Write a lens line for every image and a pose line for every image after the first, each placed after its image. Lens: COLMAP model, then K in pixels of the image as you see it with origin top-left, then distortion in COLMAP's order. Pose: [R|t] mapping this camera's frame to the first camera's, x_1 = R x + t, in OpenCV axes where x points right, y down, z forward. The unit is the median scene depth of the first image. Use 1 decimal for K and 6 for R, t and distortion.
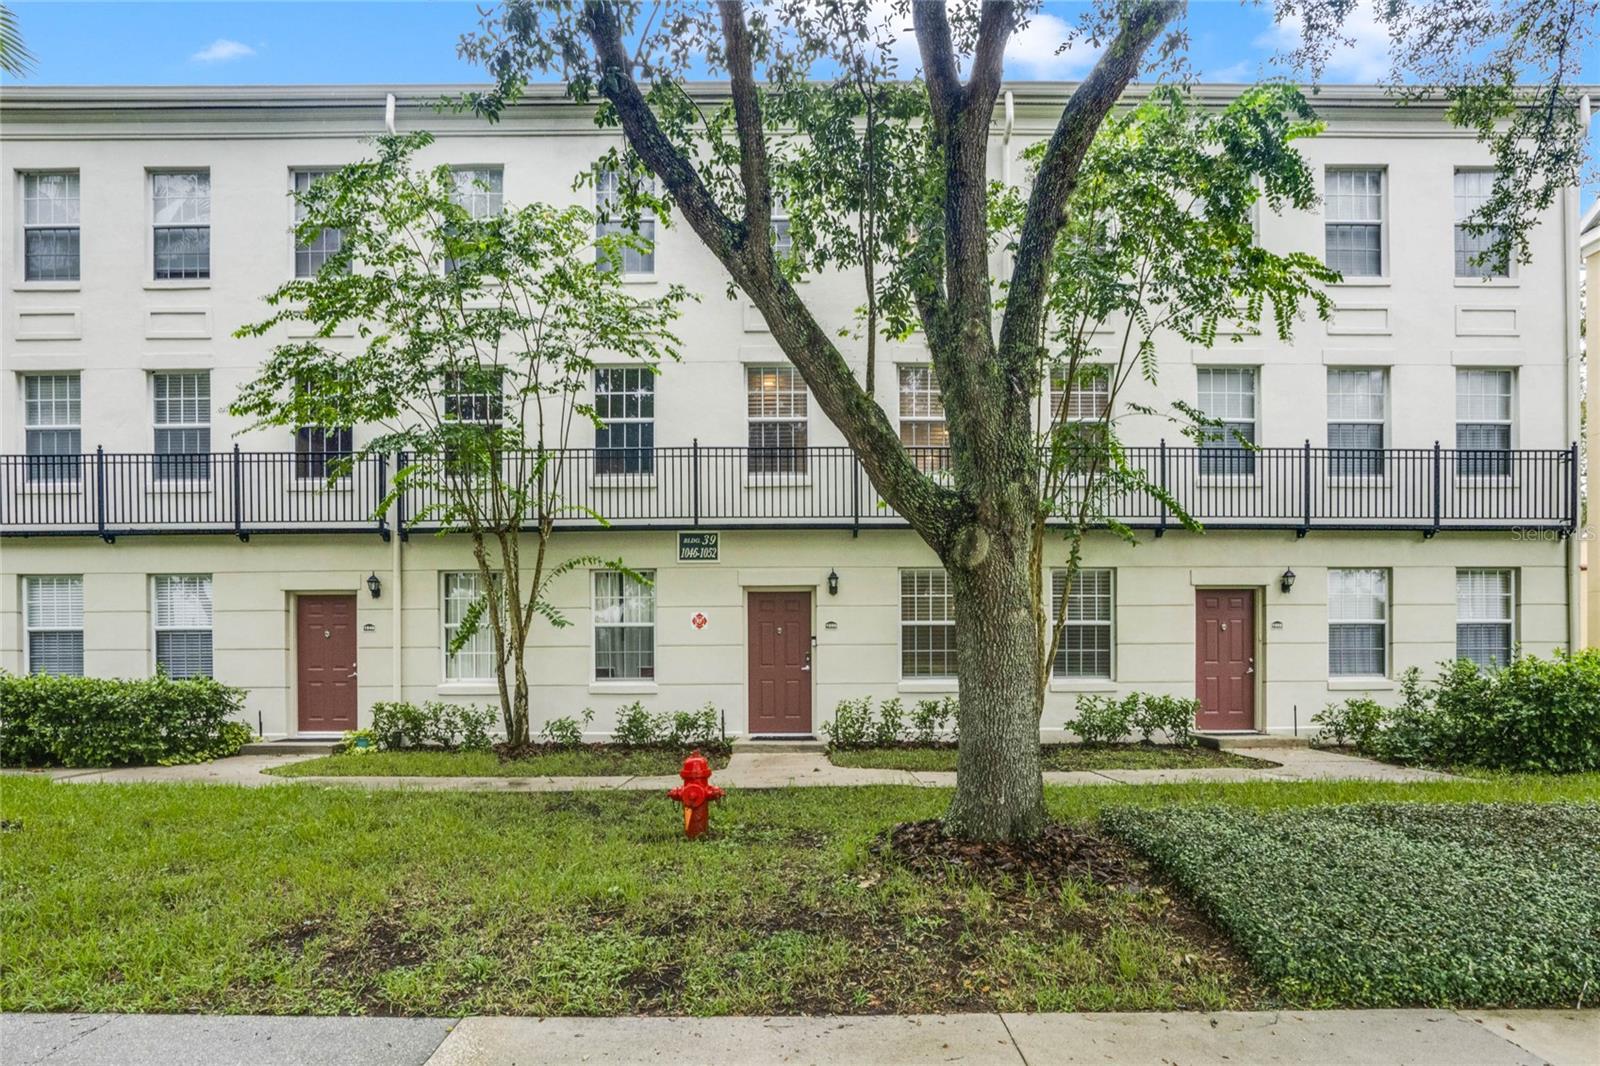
lens RADIAL K [[760.7, 0, 800.0], [0, 760.7, 533.0], [0, 0, 1]] dist [-0.061681, 0.024419]
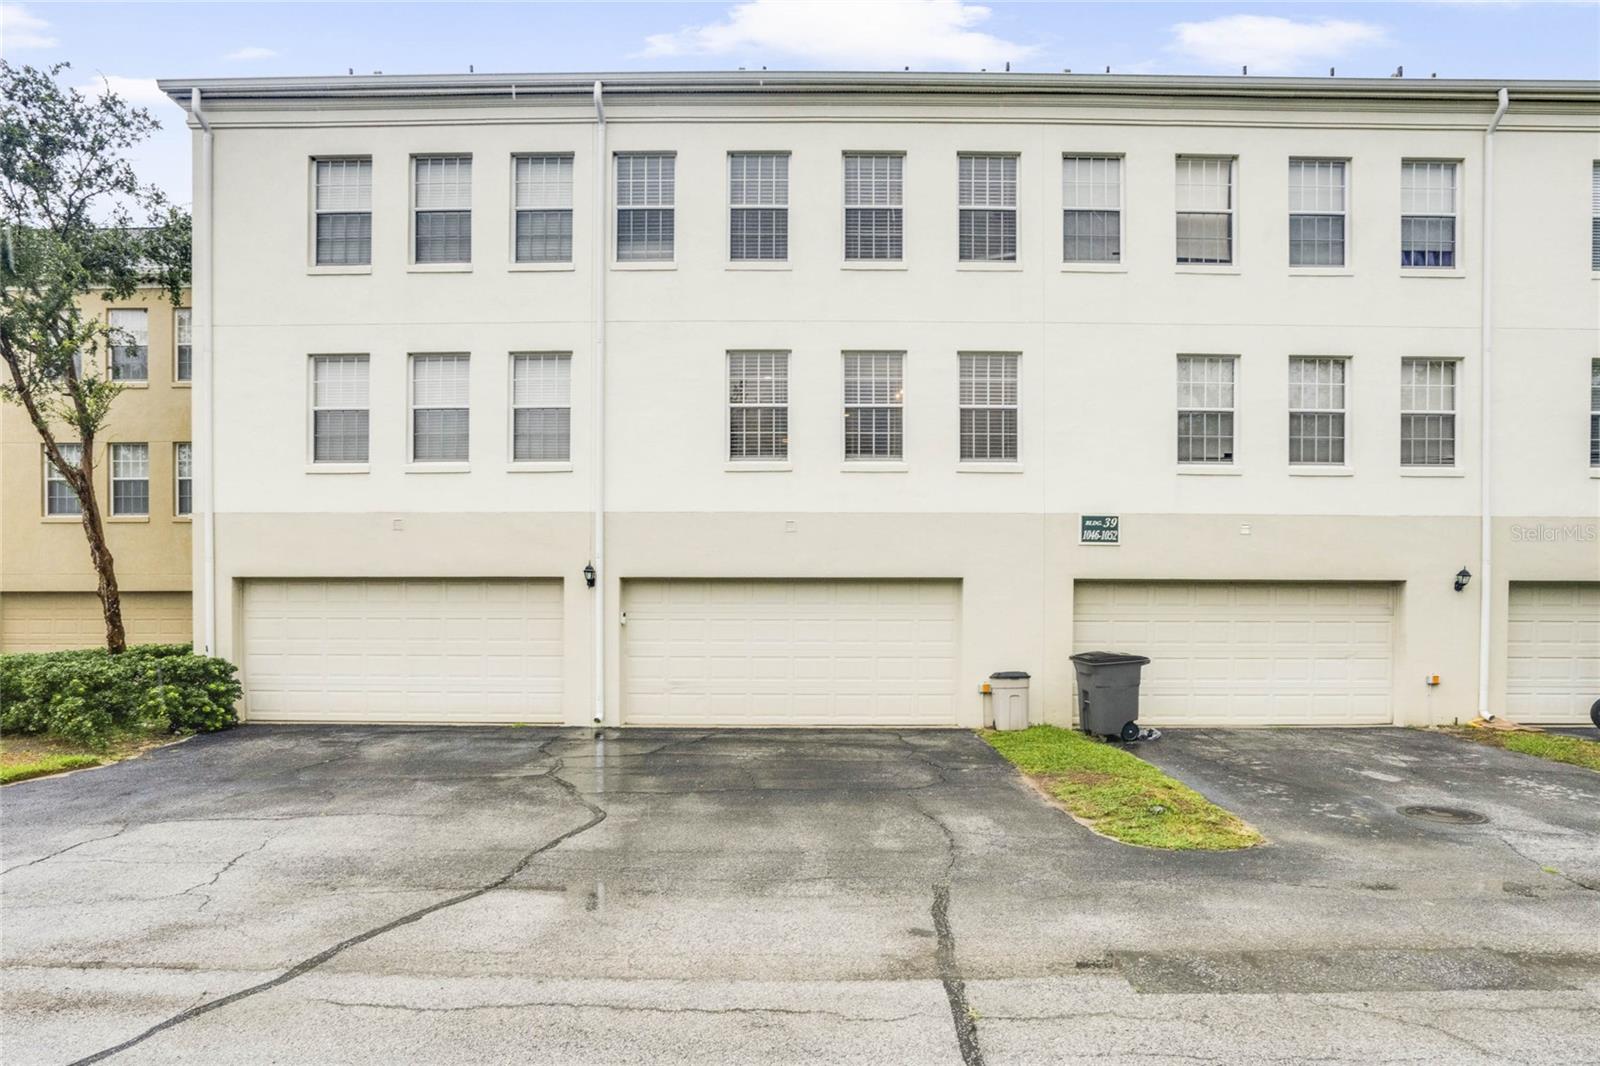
lens RADIAL K [[745.0, 0, 800.2], [0, 745.0, 530.9], [0, 0, 1]] dist [-0.052643, 0.021777]
pose [[0.999859, 0.006202, -0.015621, -0.763660], [-0.005918, 0.999817, 0.018175, 0.006481], [0.015731, -0.018080, 0.999713, -0.020216]]
